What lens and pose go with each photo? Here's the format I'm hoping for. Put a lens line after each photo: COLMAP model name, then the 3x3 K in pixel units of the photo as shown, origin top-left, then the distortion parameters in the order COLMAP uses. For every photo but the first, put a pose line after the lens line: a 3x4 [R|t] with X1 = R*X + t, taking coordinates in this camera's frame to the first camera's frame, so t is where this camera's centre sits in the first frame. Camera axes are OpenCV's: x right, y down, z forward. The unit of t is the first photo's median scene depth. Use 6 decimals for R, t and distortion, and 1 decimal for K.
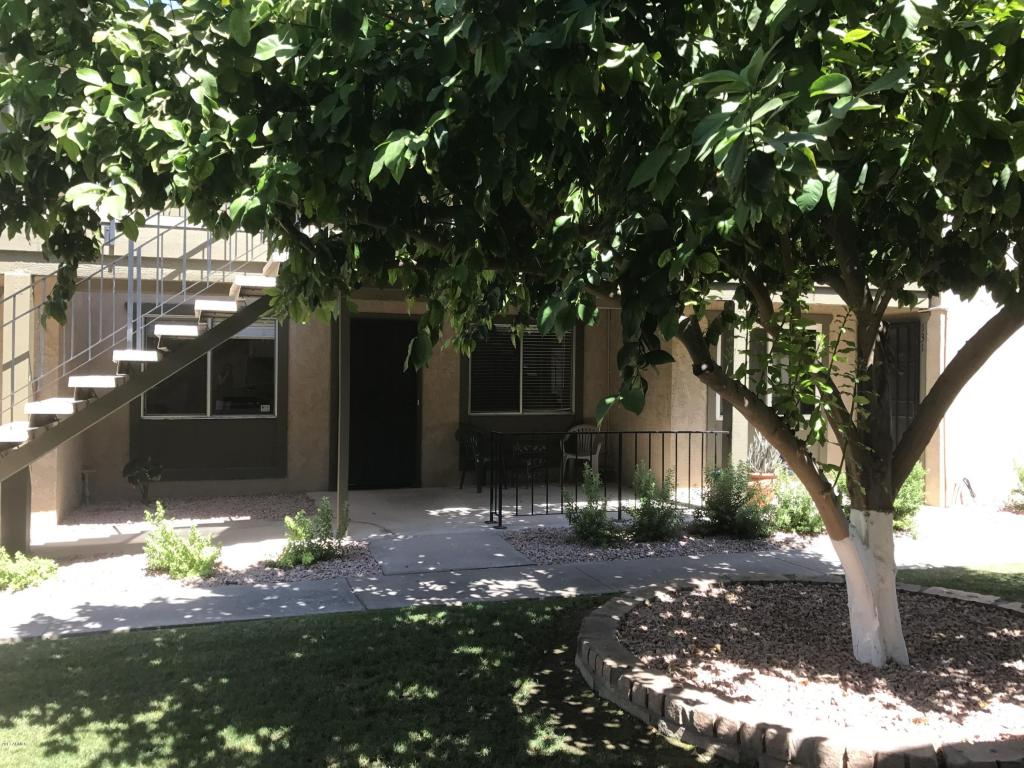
lens RADIAL K [[854.0, 0, 480.0], [0, 854.0, 384.2], [0, 0, 1]] dist [0.056010, -0.007353]
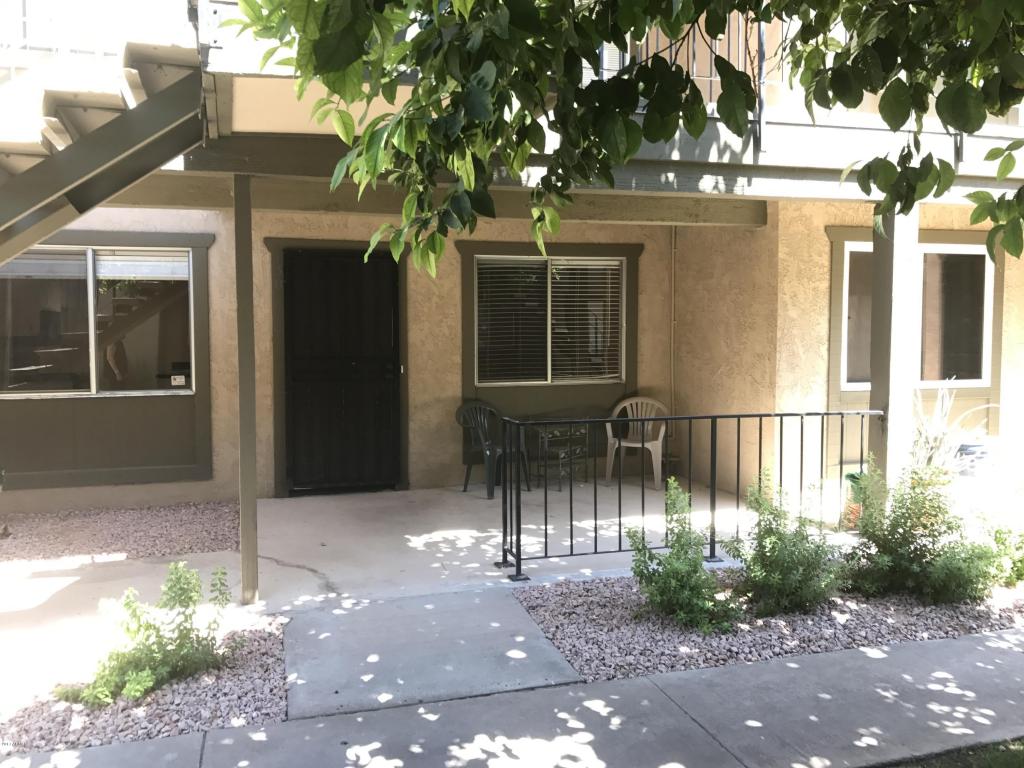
lens RADIAL K [[854.0, 0, 480.0], [0, 854.0, 384.2], [0, 0, 1]] dist [0.056010, -0.007353]
pose [[0.999485, -0.011413, -0.029984, 0.012949], [0.012836, 0.998779, 0.047708, 0.001210], [0.029403, -0.048068, 0.998411, 0.321962]]
